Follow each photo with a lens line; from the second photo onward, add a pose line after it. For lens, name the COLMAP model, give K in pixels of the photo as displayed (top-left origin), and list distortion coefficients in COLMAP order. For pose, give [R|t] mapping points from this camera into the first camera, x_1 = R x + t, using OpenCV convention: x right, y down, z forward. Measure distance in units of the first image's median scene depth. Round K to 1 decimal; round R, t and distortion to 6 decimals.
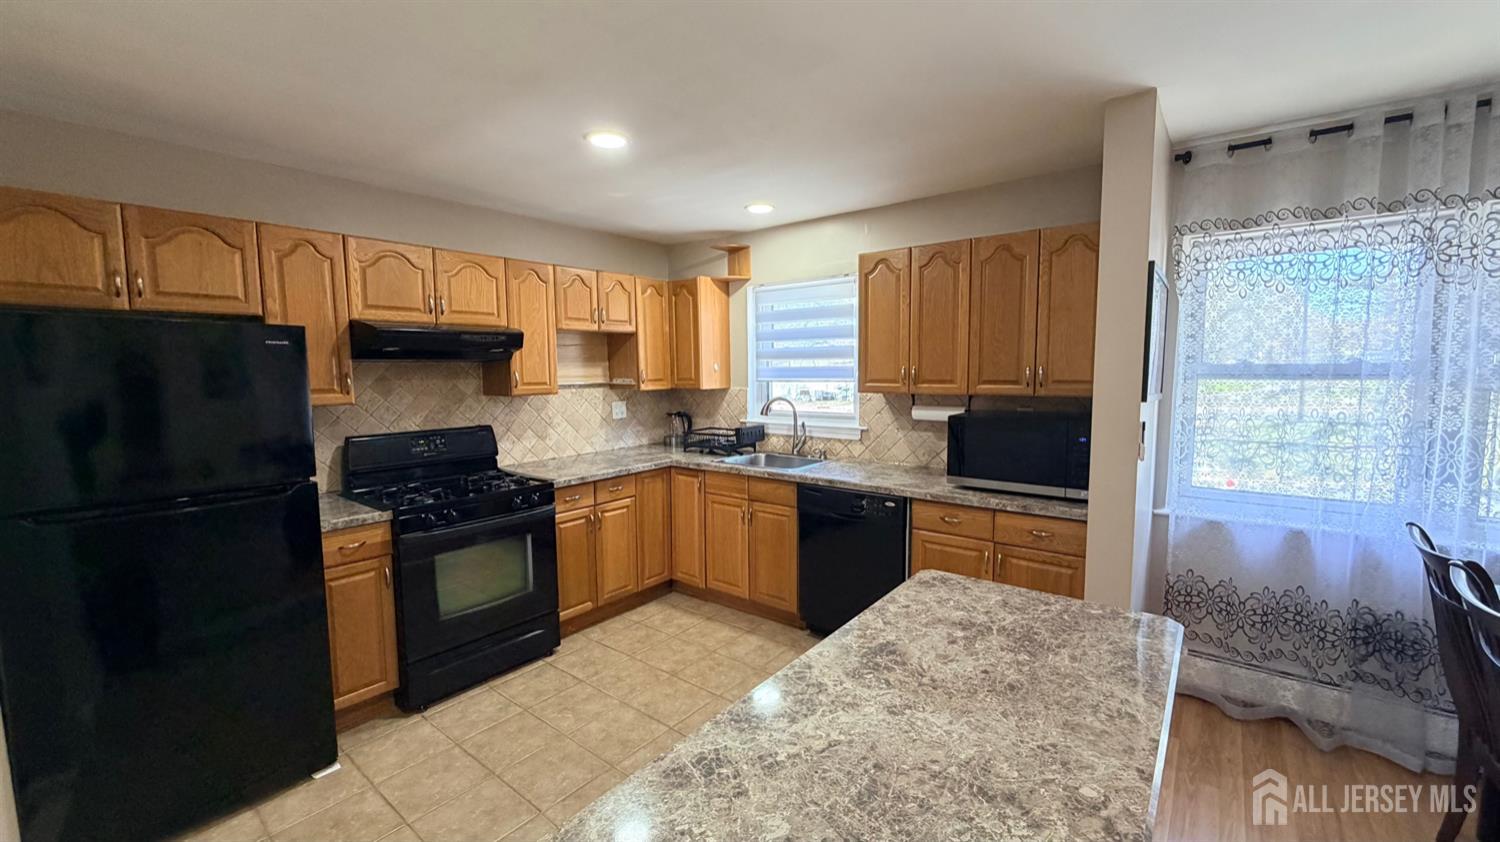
lens RADIAL K [[599.0, 0, 735.3], [0, 599.0, 420.3], [0, 0, 1]] dist [-0.004251, 0.000962]
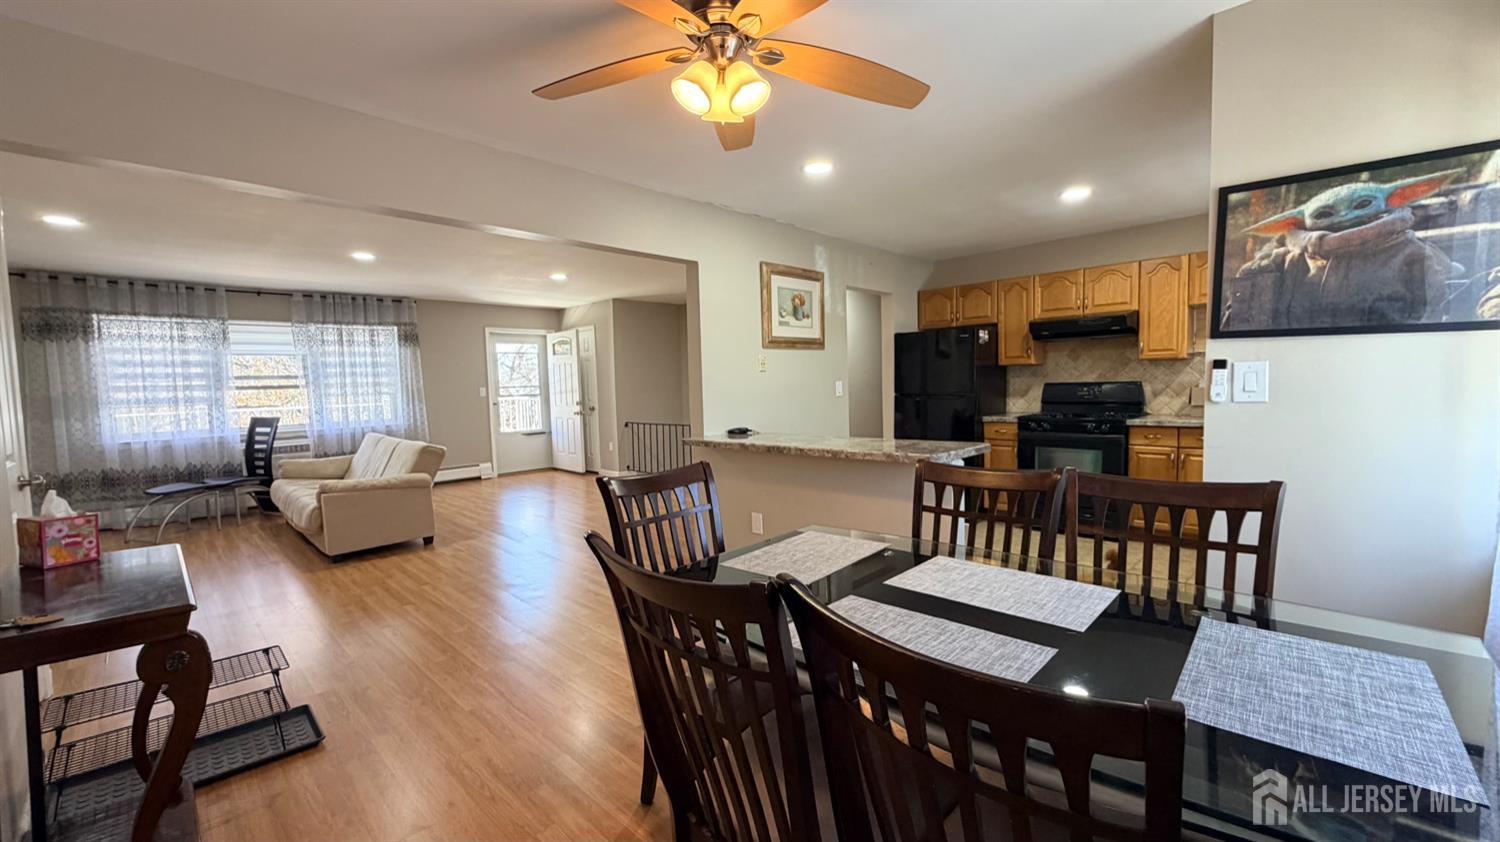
lens RADIAL K [[599.0, 0, 749.2], [0, 599.0, 421.1], [0, 0, 1]] dist [-0.004251, 0.000962]
pose [[-0.091348, 0.077102, -0.992830, 1.243089], [-0.064610, 0.994439, 0.083172, 0.050317], [0.993721, 0.071744, -0.085858, 0.257669]]
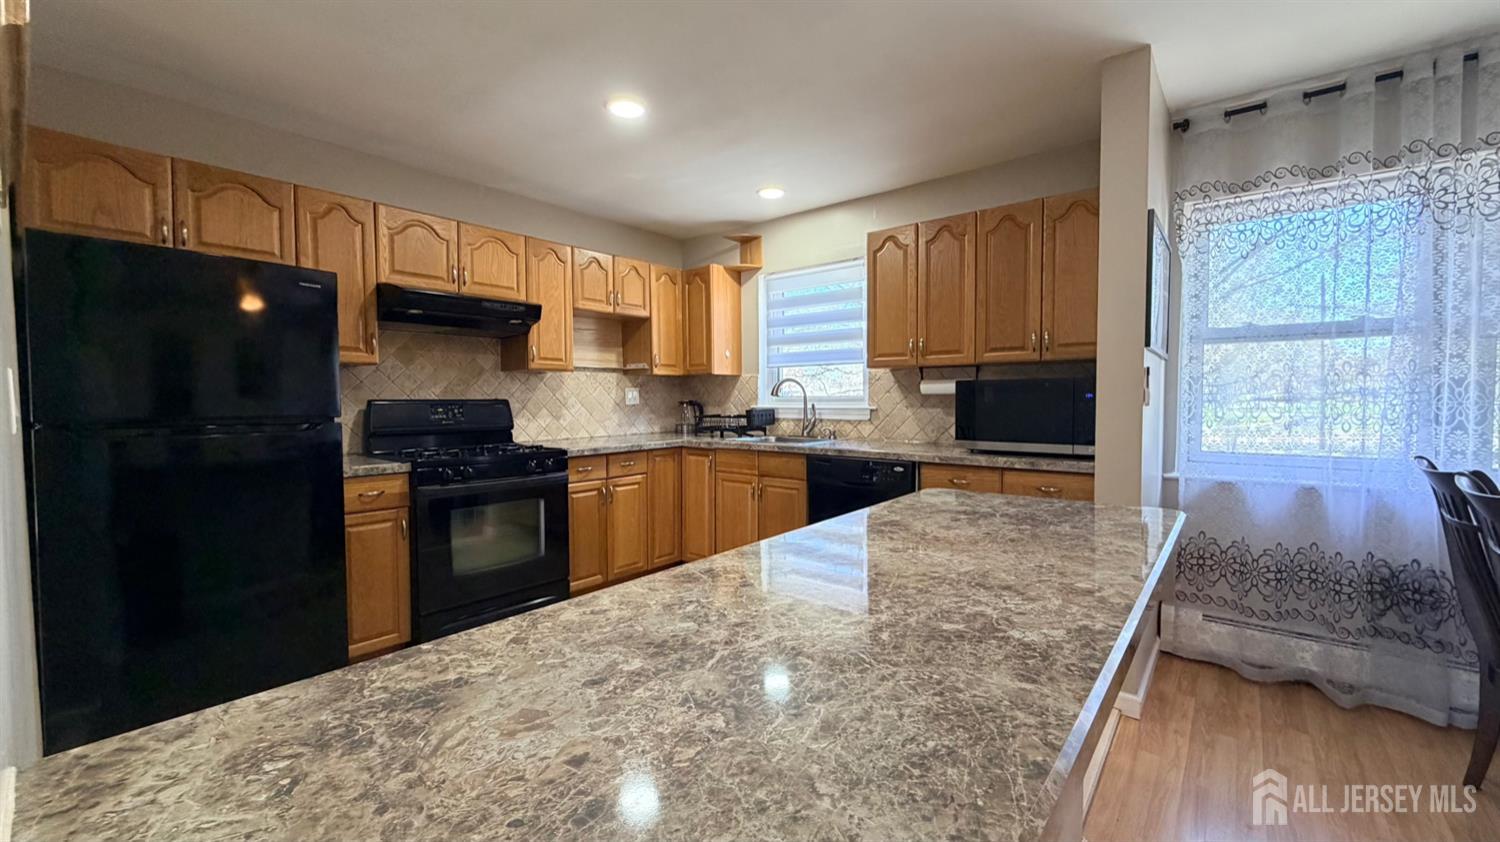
lens RADIAL K [[599.0, 0, 735.0], [0, 599.0, 419.7], [0, 0, 1]] dist [-0.004251, 0.000962]
pose [[0.999777, 0.007596, -0.019711, 0.002003], [-0.008636, 0.998544, -0.053243, 0.109757], [0.019278, 0.053402, 0.998387, -0.016256]]
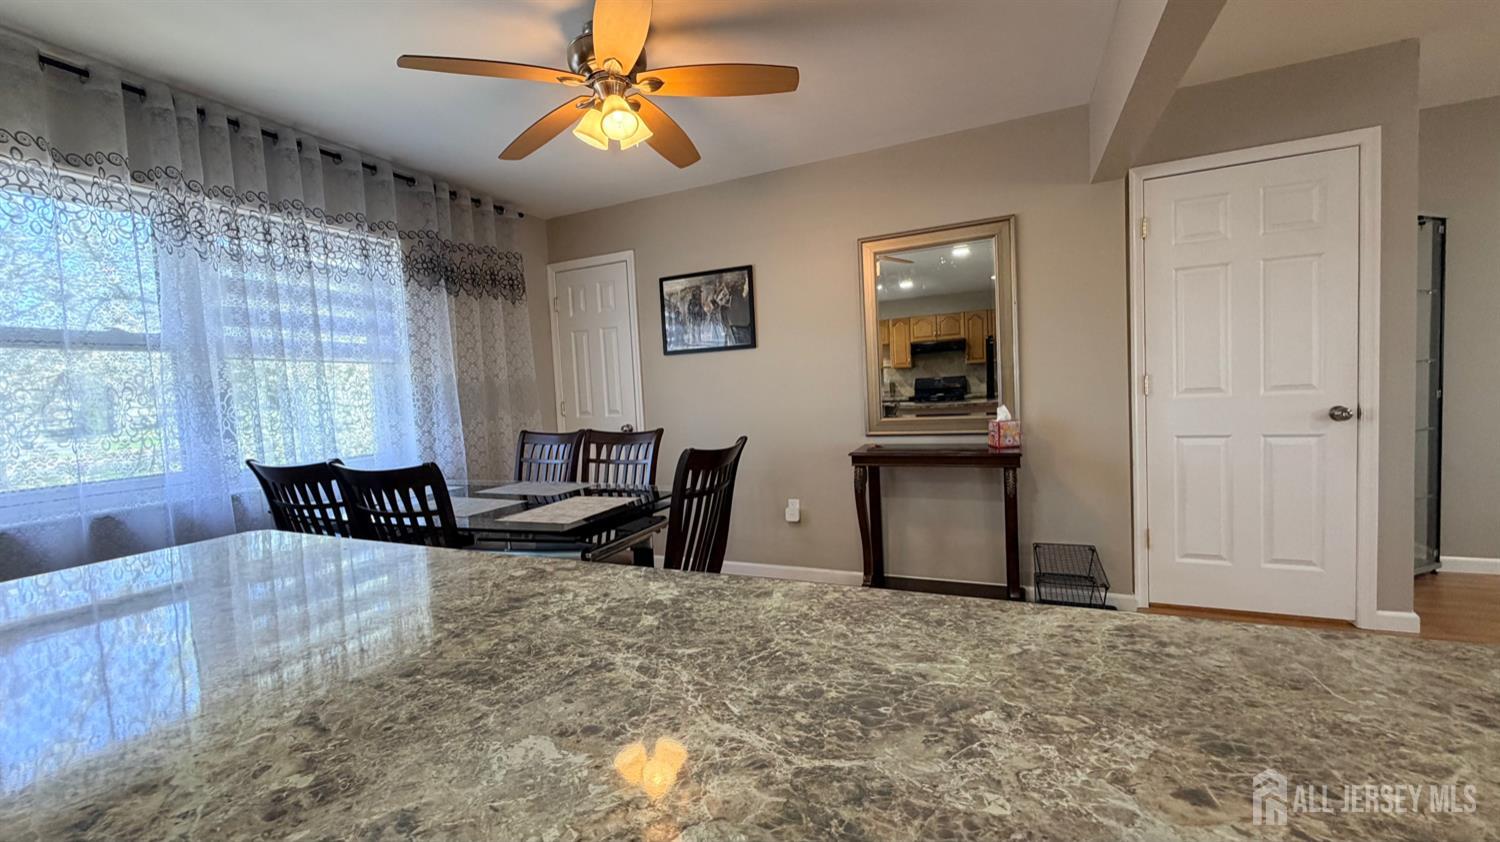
lens RADIAL K [[599.0, 0, 760.9], [0, 599.0, 415.3], [0, 0, 1]] dist [-0.004251, 0.000962]
pose [[-0.266760, -0.021258, 0.963528, -0.217686], [0.147429, 0.987090, 0.062595, 0.095248], [-0.952420, 0.158750, -0.260182, 0.421908]]
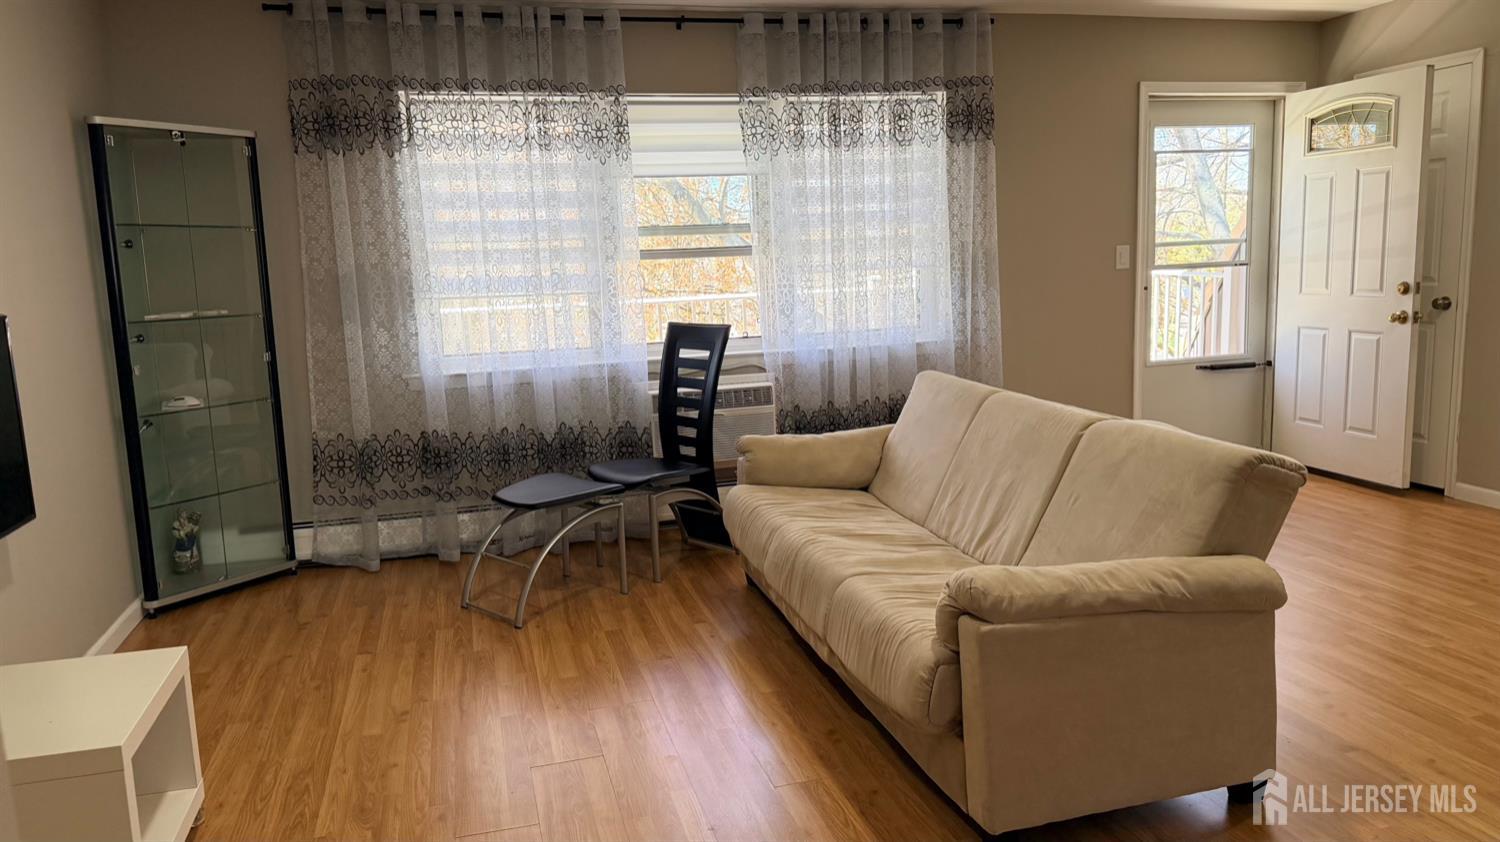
lens RADIAL K [[1068.0, 0, 754.6], [0, 1068.0, 426.3], [0, 0, 1]] dist [0.079101, -0.040874]
pose [[-0.573914, 0.161357, -0.802861, 0.551213], [-0.032459, 0.975143, 0.219185, 0.120439], [0.818272, 0.151853, -0.554411, -0.657282]]
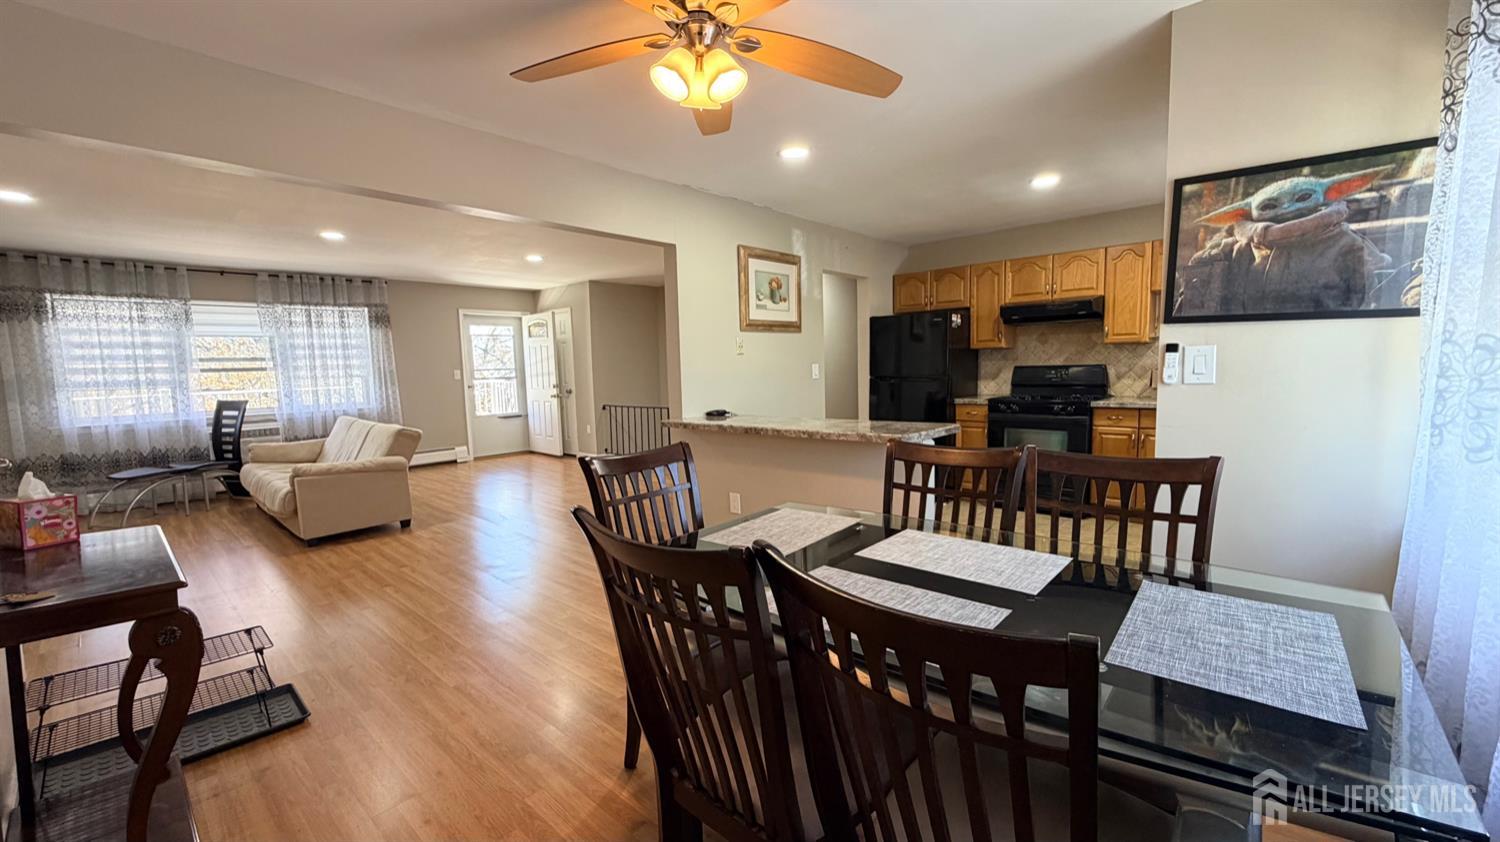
lens RADIAL K [[599.0, 0, 749.5], [0, 599.0, 420.8], [0, 0, 1]] dist [-0.004251, 0.000962]
pose [[-0.053661, 0.104721, -0.993053, 1.265526], [-0.066332, 0.991915, 0.108185, 0.050761], [0.996354, 0.071676, -0.046281, 0.259222]]
